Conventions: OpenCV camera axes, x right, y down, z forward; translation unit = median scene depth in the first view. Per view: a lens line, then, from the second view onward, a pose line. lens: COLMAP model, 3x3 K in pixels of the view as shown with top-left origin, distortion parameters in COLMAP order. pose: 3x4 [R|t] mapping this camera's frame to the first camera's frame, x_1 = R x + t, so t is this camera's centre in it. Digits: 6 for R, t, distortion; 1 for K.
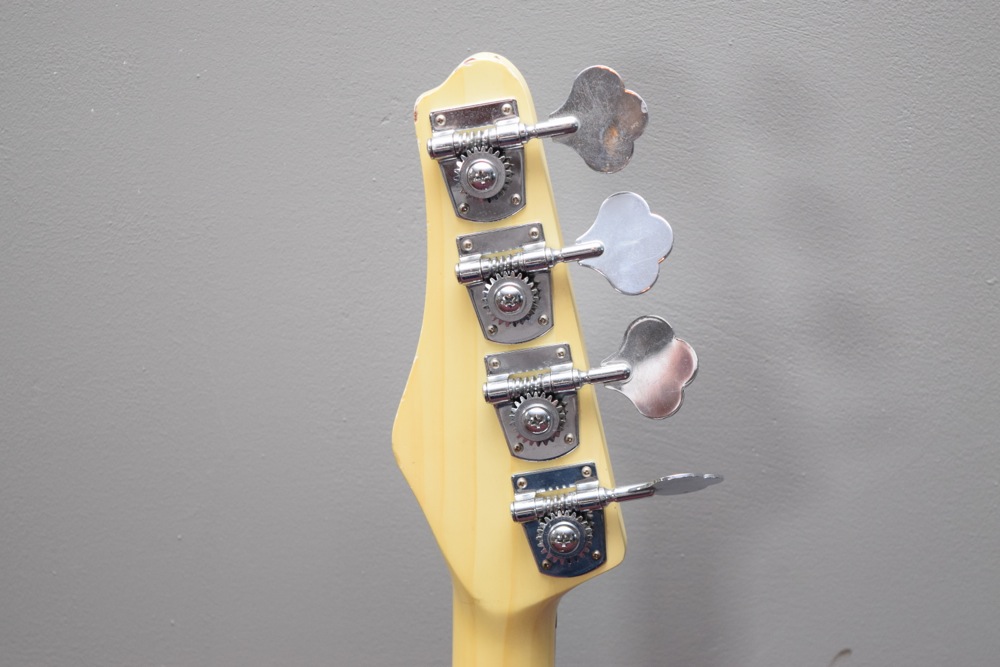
lens RADIAL K [[2233.6, 0, 500.0], [0, 2233.6, 332.7], [0, 0, 1]] dist [0.075998, 0.000000]
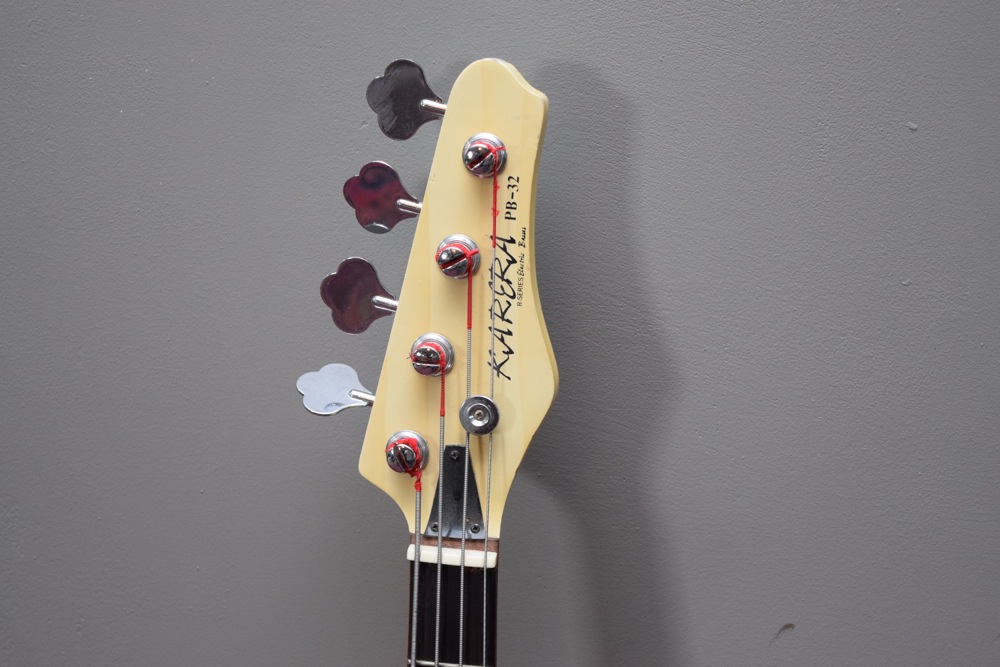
lens RADIAL K [[2233.6, 0, 499.7], [0, 2233.6, 334.8], [0, 0, 1]] dist [0.075998, 0.000000]
pose [[0.983636, 0.034577, -0.176821, 0.216126], [-0.040476, 0.998734, -0.029863, 0.042256], [0.175564, 0.036531, 0.983790, -0.100038]]
